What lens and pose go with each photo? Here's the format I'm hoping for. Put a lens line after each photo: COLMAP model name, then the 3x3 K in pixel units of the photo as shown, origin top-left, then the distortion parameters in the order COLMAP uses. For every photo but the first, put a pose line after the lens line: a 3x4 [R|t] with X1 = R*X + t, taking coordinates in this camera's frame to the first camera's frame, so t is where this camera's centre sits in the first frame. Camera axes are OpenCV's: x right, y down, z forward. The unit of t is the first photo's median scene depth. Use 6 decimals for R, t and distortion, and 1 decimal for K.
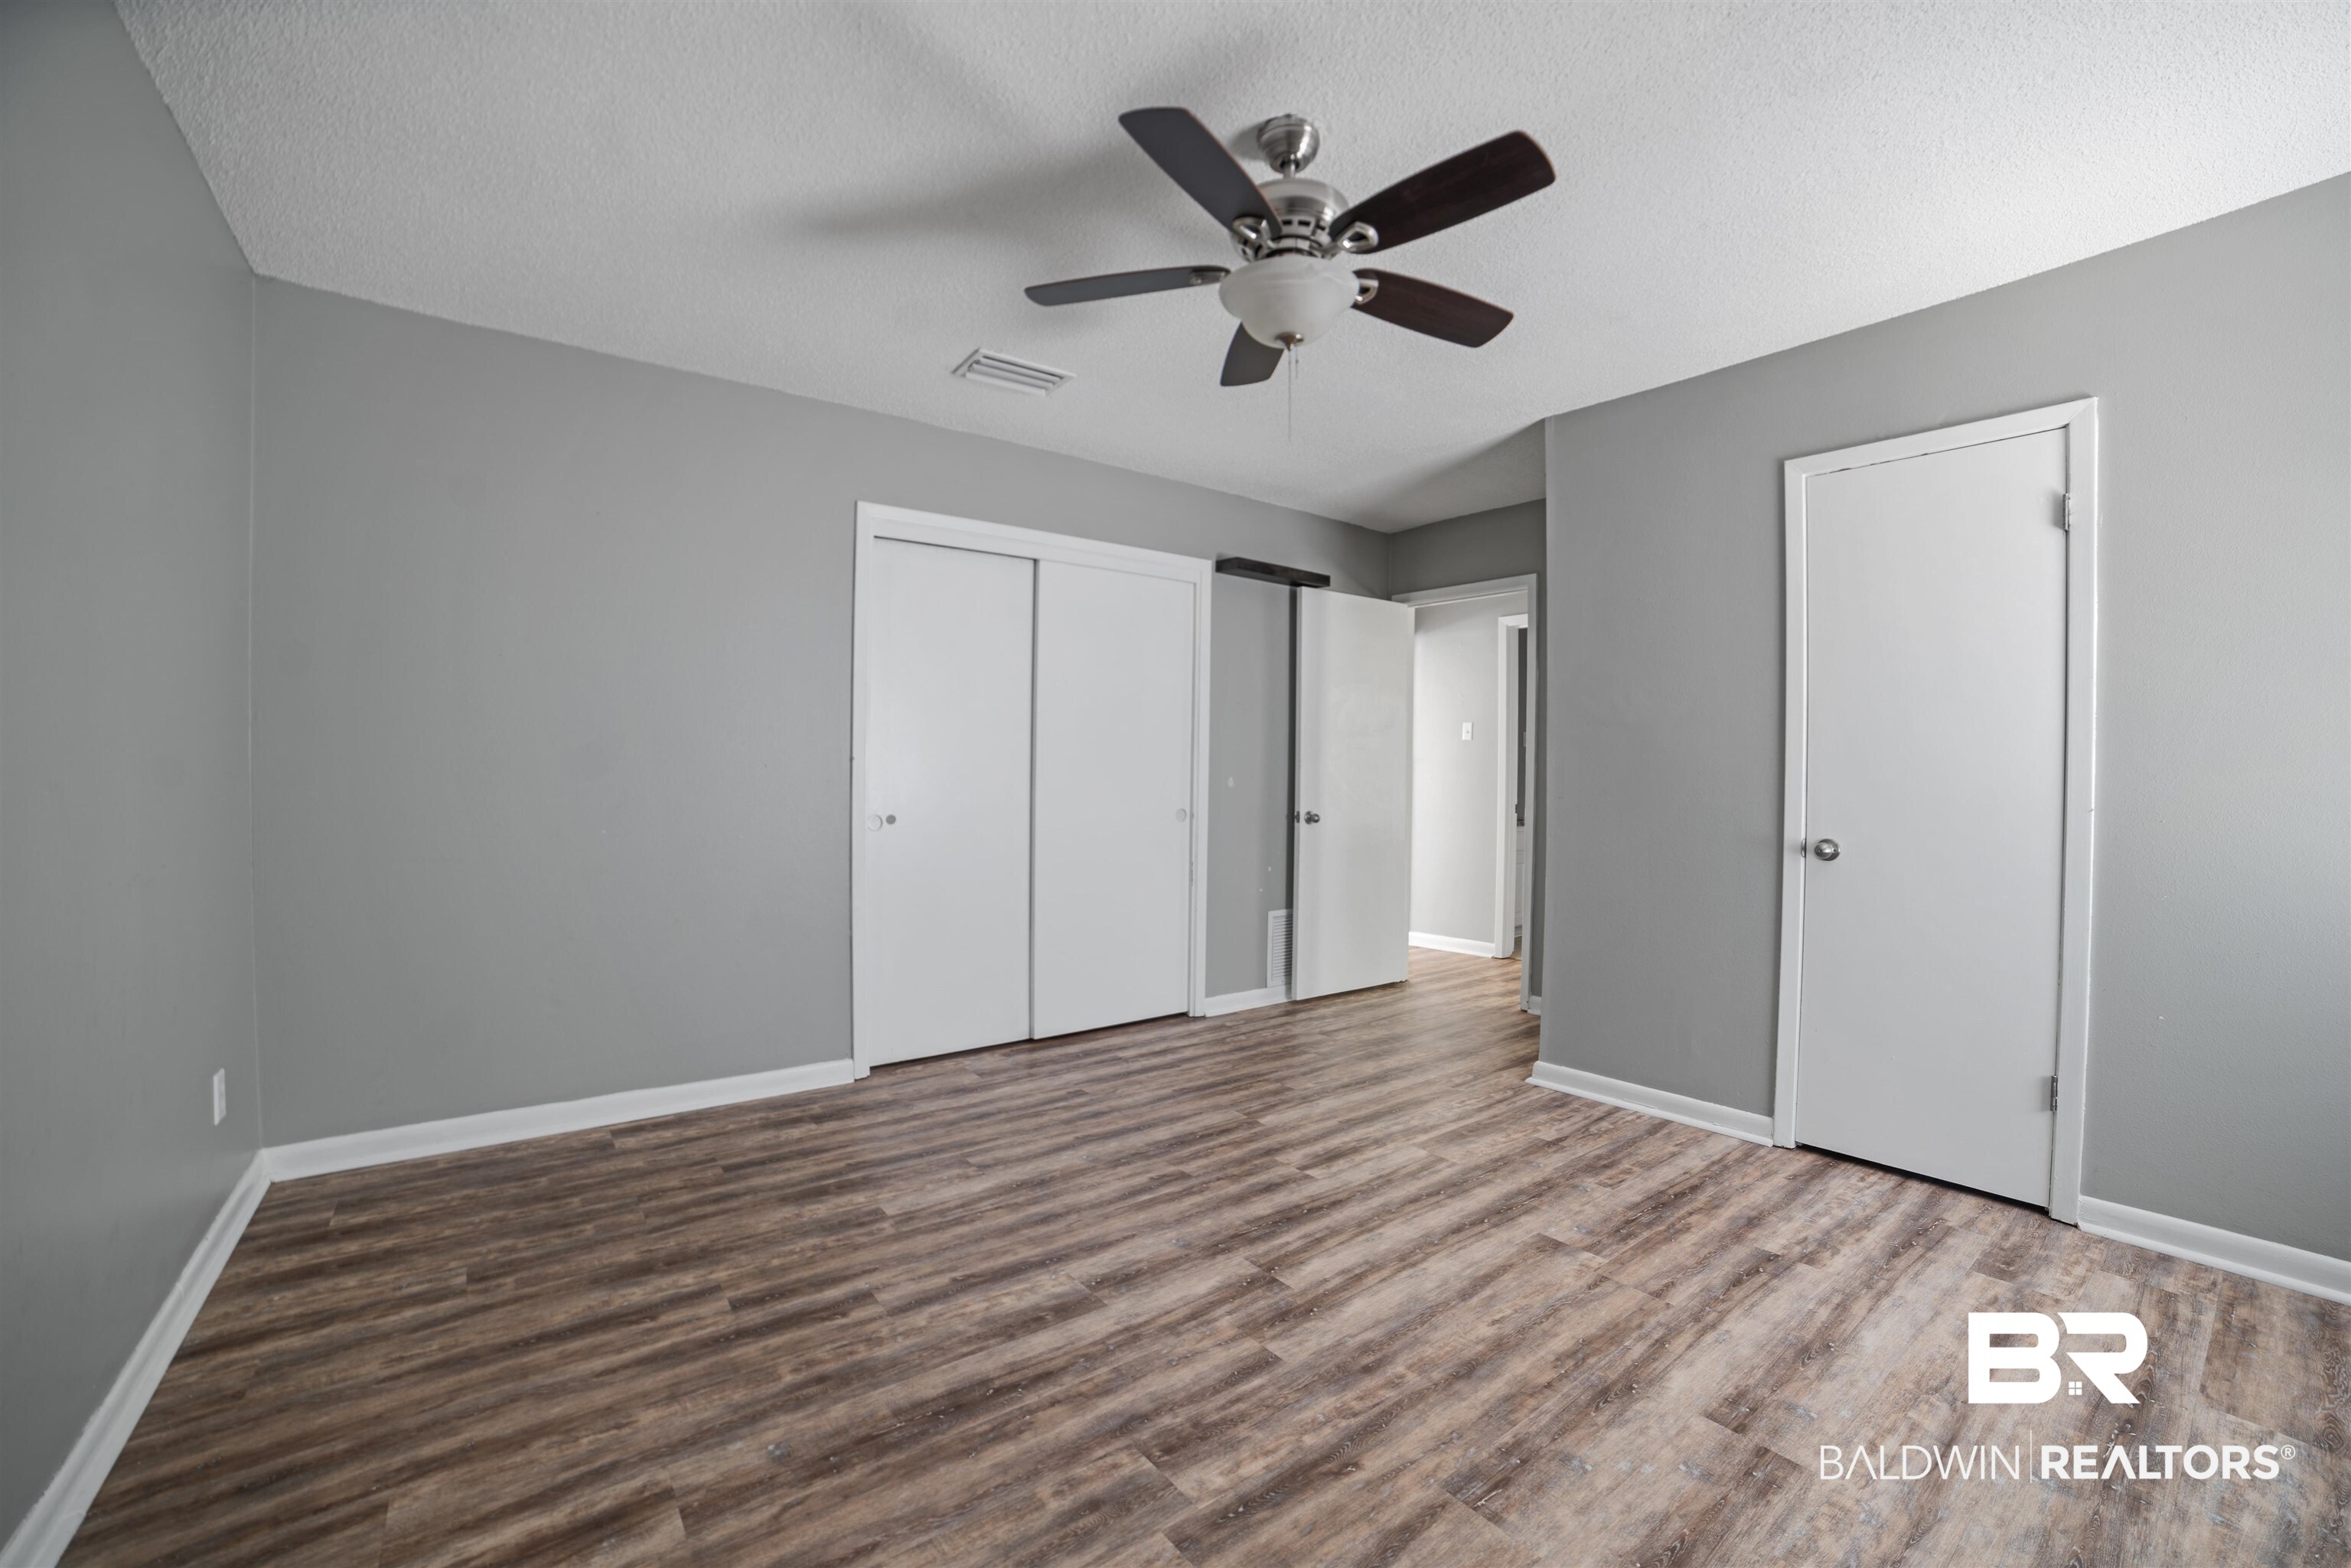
lens RADIAL K [[964.4, 0, 1159.0], [0, 964.4, 788.5], [0, 0, 1]] dist [-0.000131, 0.001216]
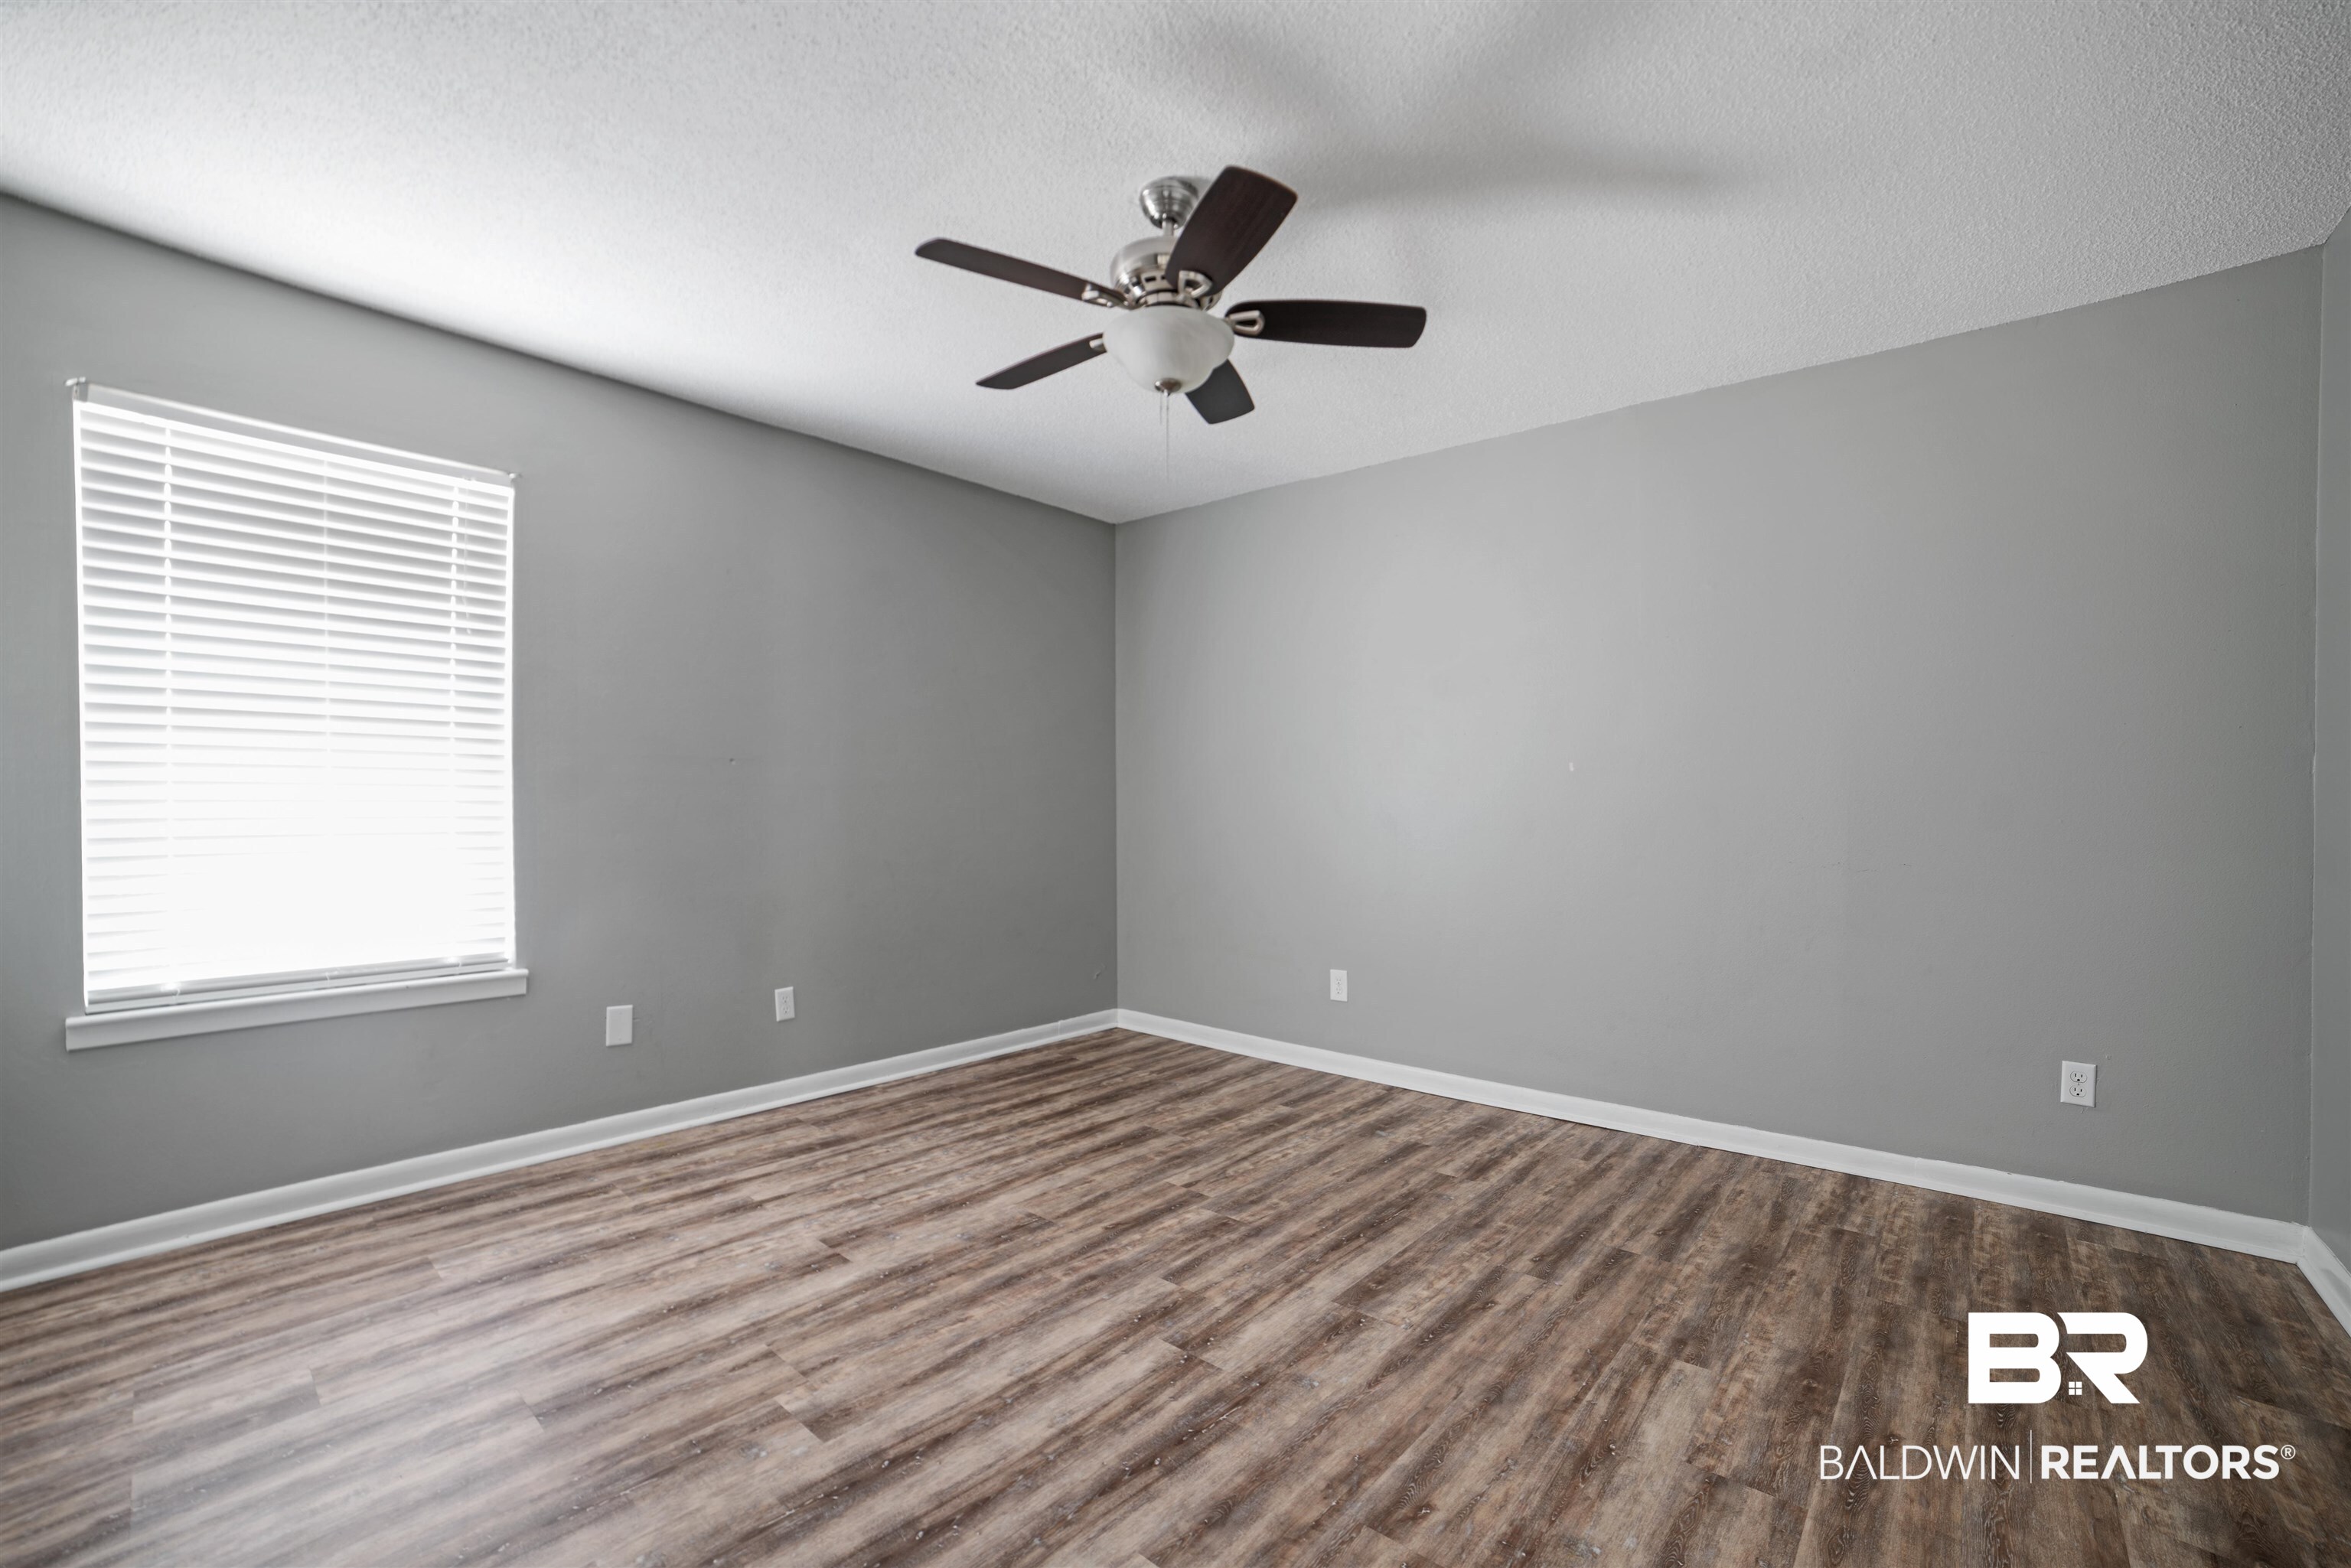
lens RADIAL K [[964.4, 0, 1176.4], [0, 964.4, 791.9], [0, 0, 1]] dist [-0.000131, 0.001216]
pose [[-0.974938, -0.013654, -0.222056, 0.355417], [-0.015742, 0.999847, 0.007636, -0.022175], [0.221918, 0.010940, -0.975004, 2.003239]]
